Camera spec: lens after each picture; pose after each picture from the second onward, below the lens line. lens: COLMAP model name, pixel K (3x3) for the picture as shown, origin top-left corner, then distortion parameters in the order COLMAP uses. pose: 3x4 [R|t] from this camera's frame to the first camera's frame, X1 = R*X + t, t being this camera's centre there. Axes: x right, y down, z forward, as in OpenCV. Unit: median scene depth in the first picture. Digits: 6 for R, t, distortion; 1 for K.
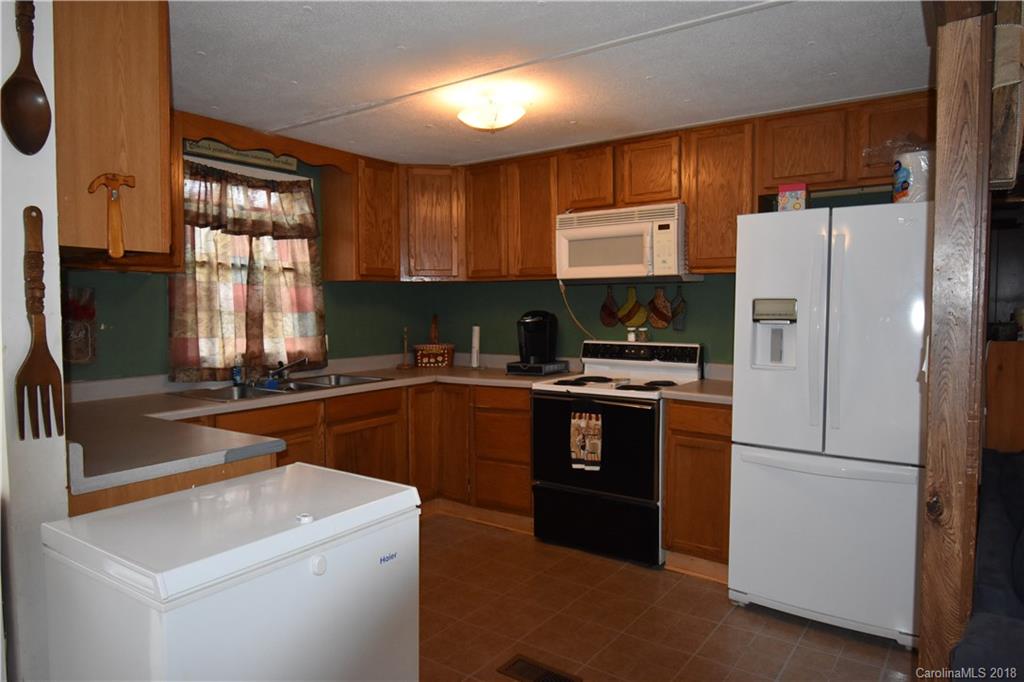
lens RADIAL K [[660.3, 0, 518.8], [0, 660.3, 338.3], [0, 0, 1]] dist [0.006636, -0.019345]
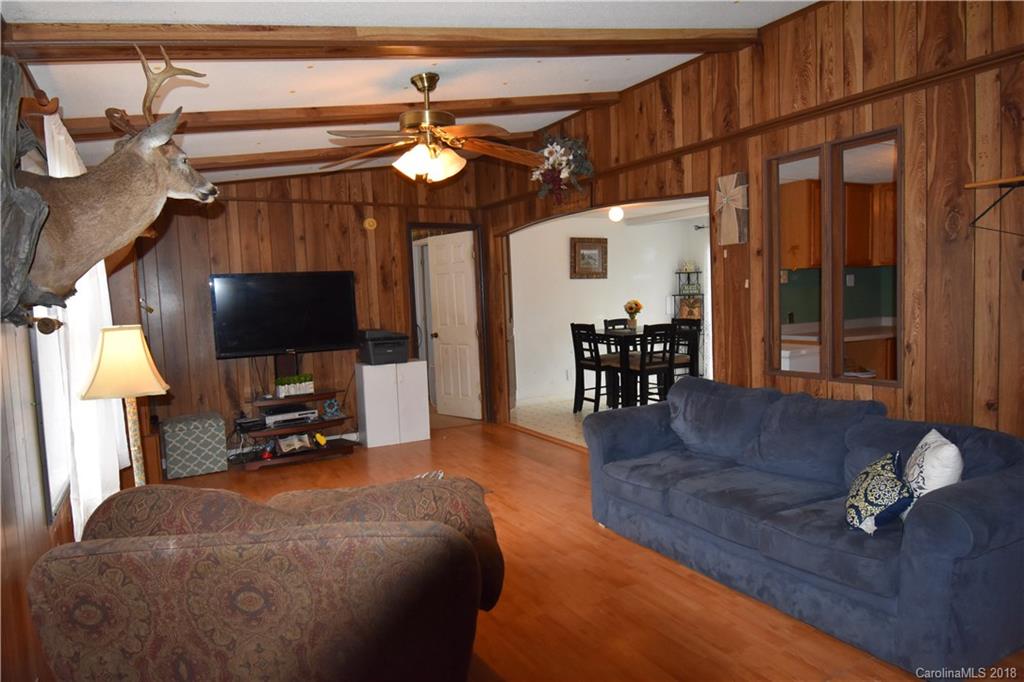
lens RADIAL K [[660.3, 0, 518.8], [0, 660.3, 338.3], [0, 0, 1]] dist [0.006636, -0.019345]
pose [[-0.434174, 0.082907, -0.897006, 1.415797], [-0.008138, 0.995354, 0.095936, -0.044998], [0.900792, 0.048953, -0.431482, 0.573474]]
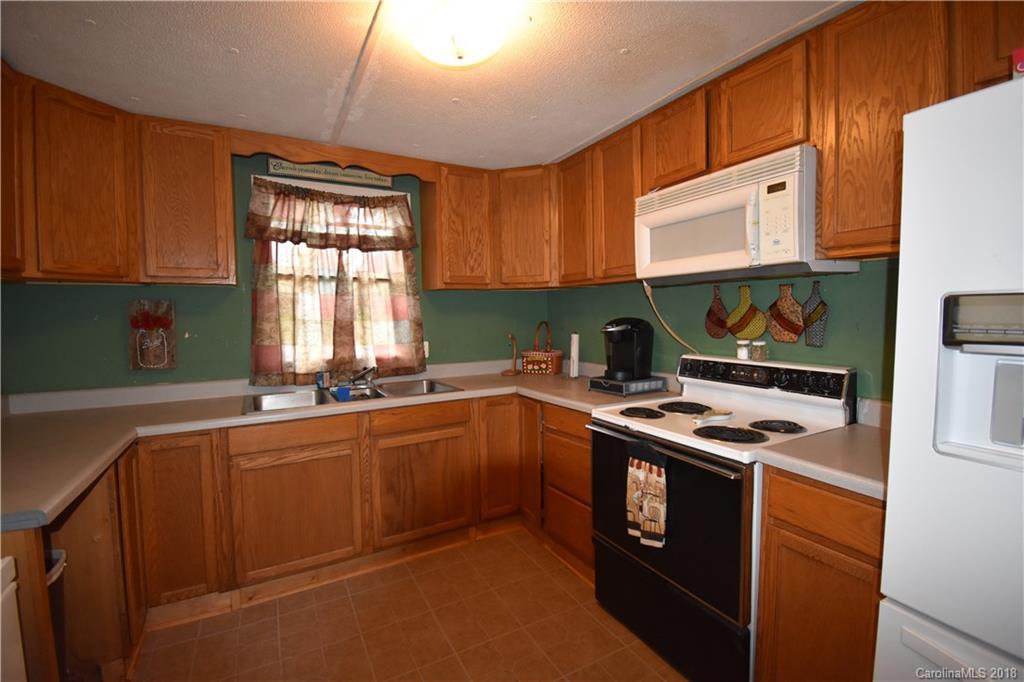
lens RADIAL K [[451.0, 0, 519.7], [0, 451.0, 337.7], [0, 0, 1]] dist [0.020977, -0.028089]
pose [[0.902734, 0.015272, -0.429927, 0.174023], [-0.011434, 0.999868, 0.011511, -0.023984], [0.430046, -0.005476, 0.902790, 0.464511]]
